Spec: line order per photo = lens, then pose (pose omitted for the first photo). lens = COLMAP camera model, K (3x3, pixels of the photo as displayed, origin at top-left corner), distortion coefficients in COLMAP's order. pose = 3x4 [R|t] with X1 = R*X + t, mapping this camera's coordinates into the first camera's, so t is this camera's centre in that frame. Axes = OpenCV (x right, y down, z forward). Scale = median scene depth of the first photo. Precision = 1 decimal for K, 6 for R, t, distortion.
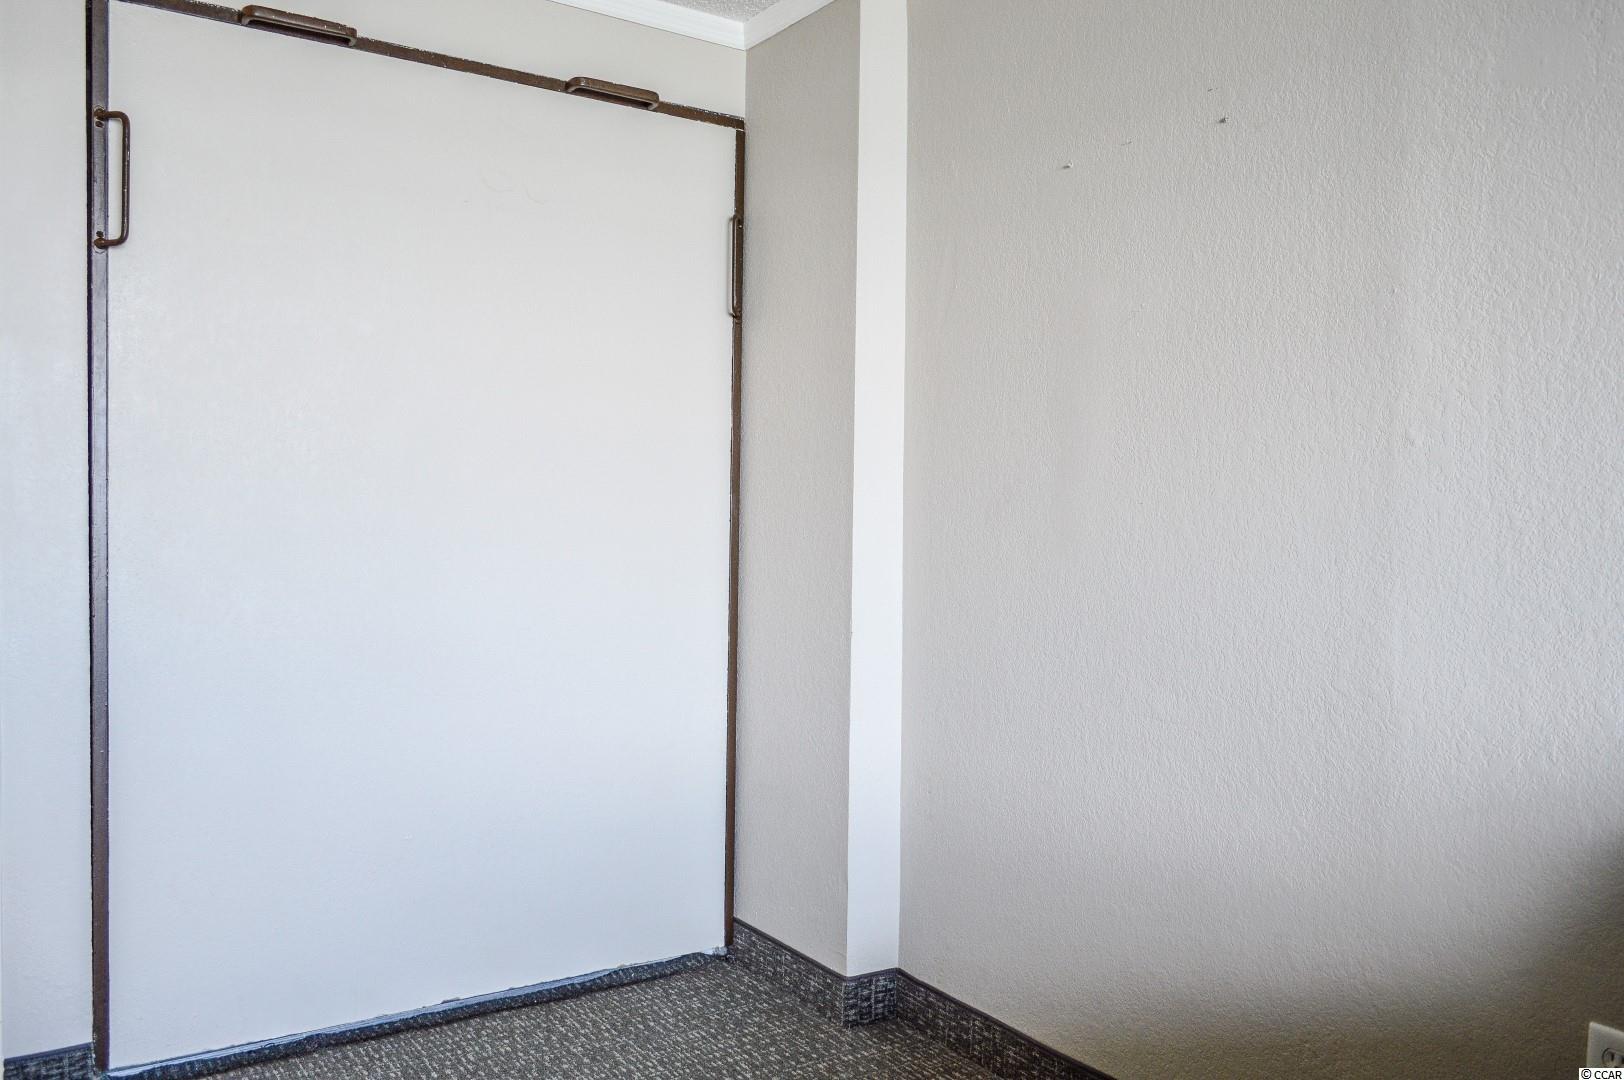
lens RADIAL K [[1292.0, 0, 808.6], [0, 1292.0, 549.2], [0, 0, 1]] dist [-0.004333, 0.006809]
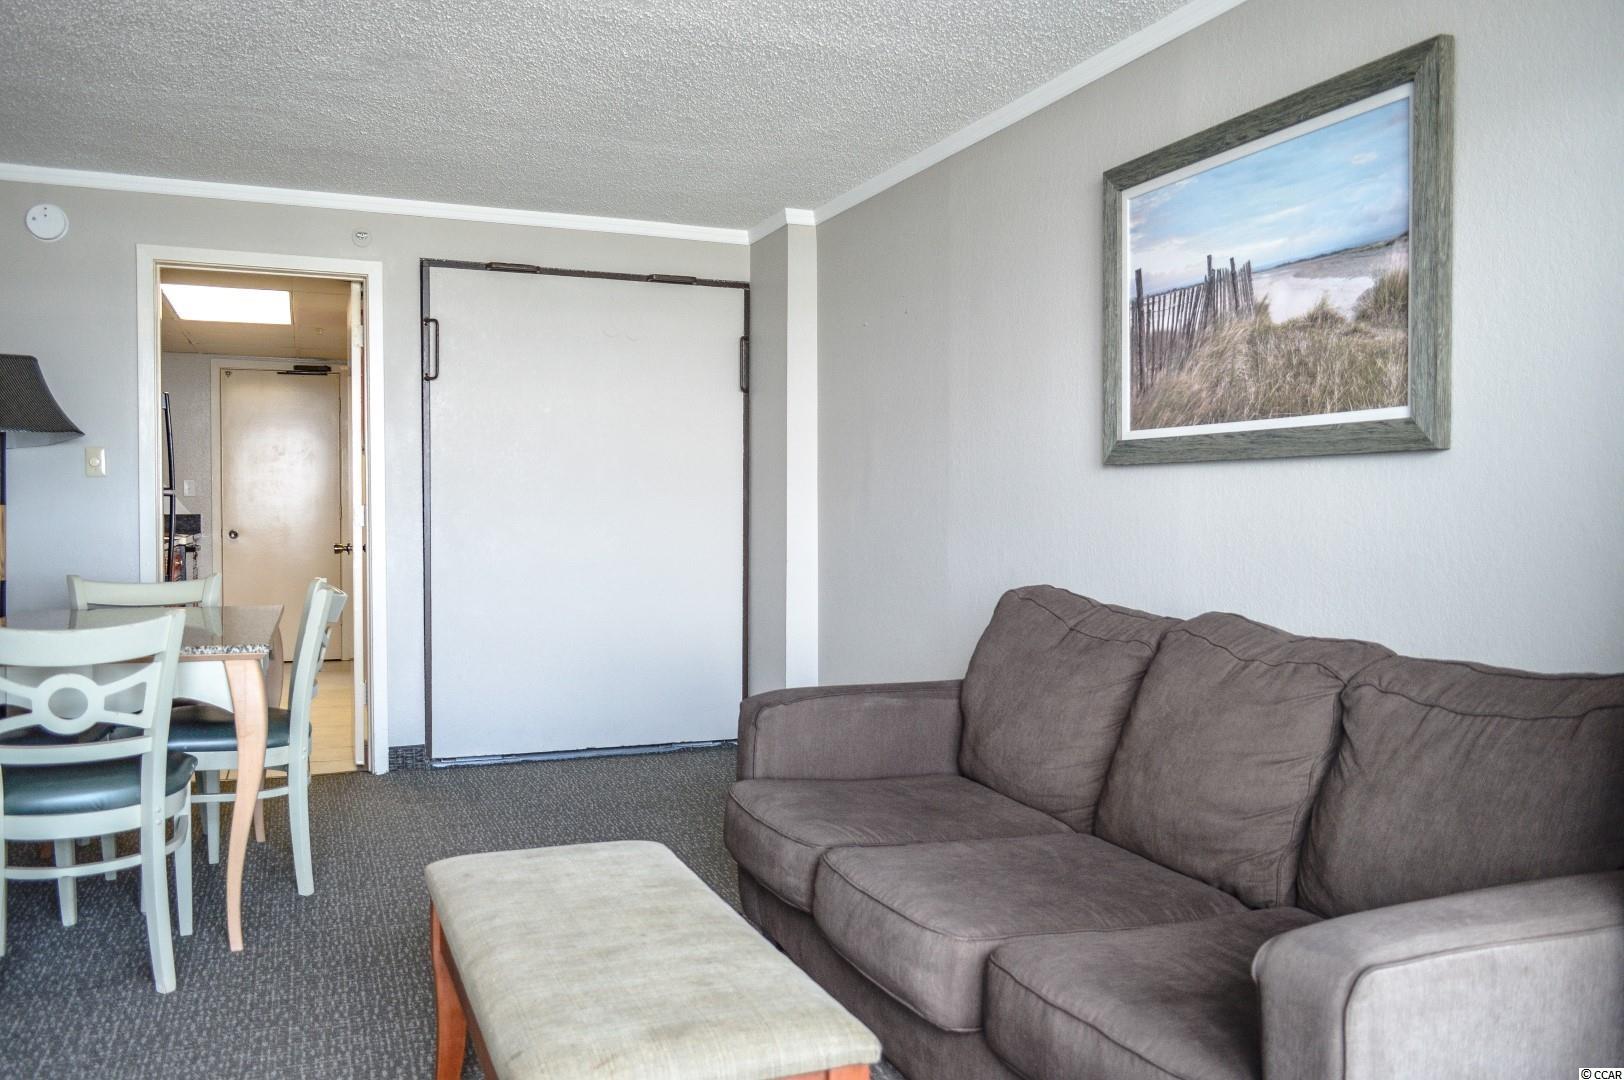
lens RADIAL K [[1292.0, 0, 810.1], [0, 1292.0, 544.0], [0, 0, 1]] dist [-0.004333, 0.006809]
pose [[0.979493, -0.001740, -0.201469, 0.518799], [0.003280, 0.999968, 0.007312, 0.028484], [0.201450, -0.007823, 0.979468, -0.996919]]
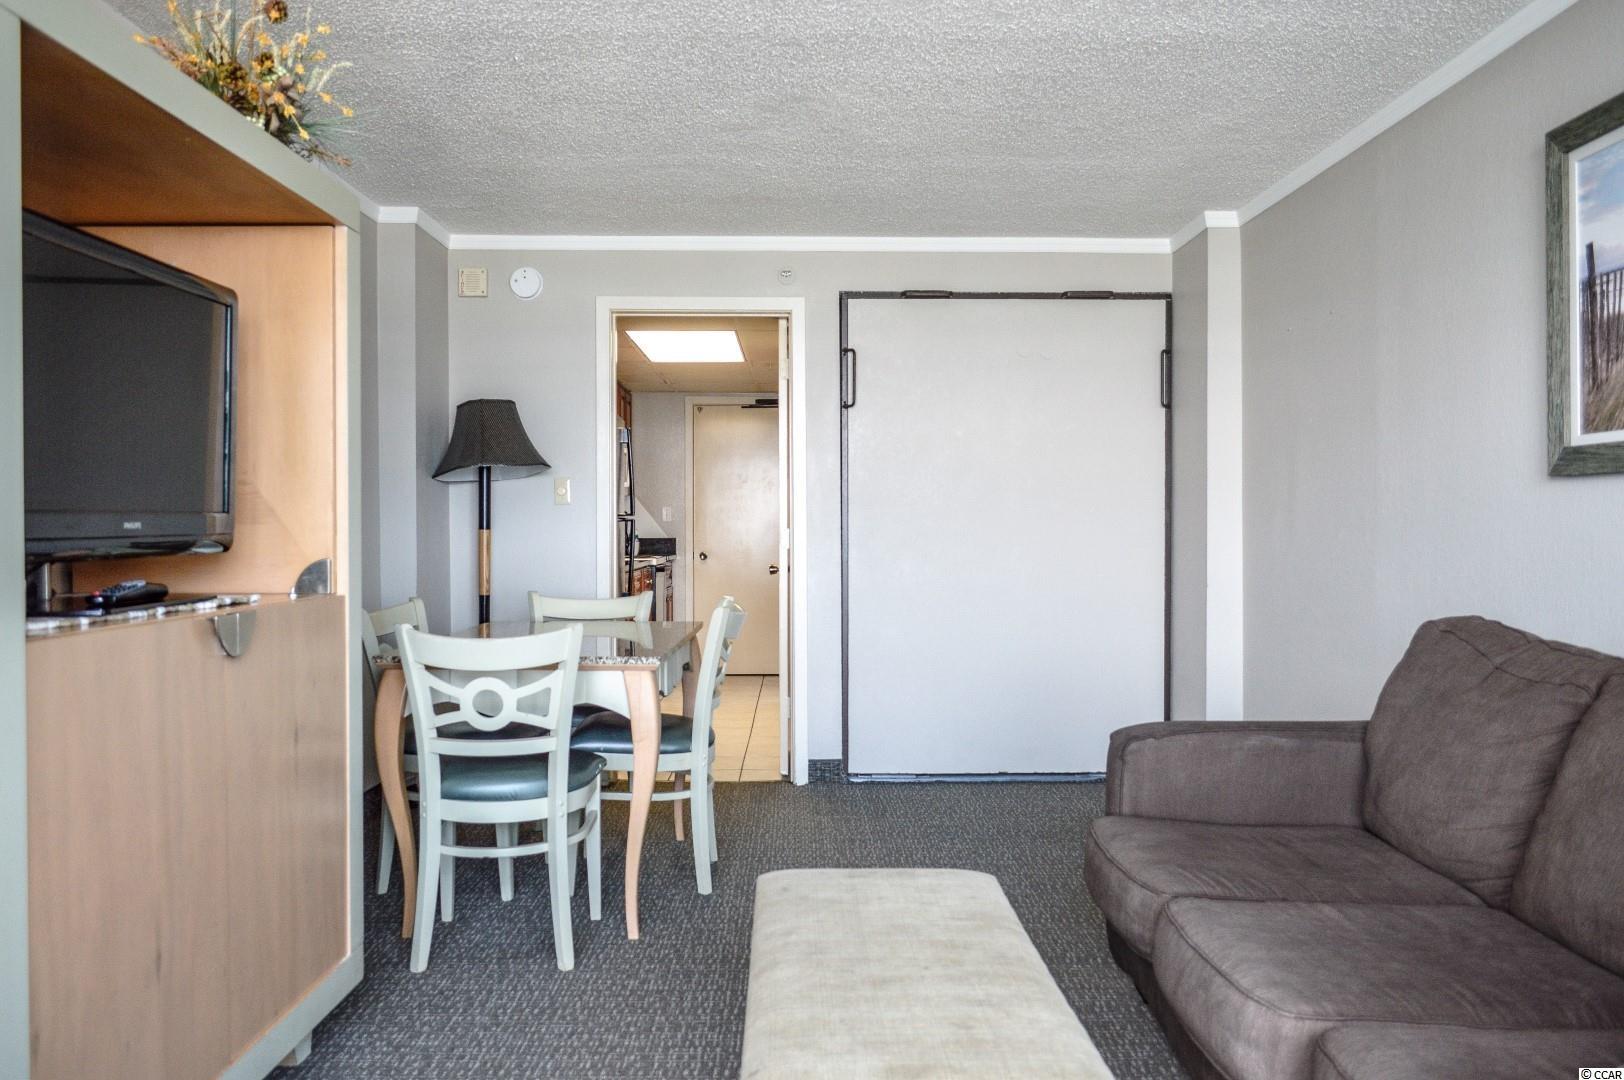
lens RADIAL K [[1292.0, 0, 808.7], [0, 1292.0, 542.8], [0, 0, 1]] dist [-0.004333, 0.006809]
pose [[0.841764, -0.006545, -0.539806, 0.614173], [-0.000115, 0.999924, -0.012304, 0.030436], [0.539845, 0.010419, 0.841700, -0.931358]]
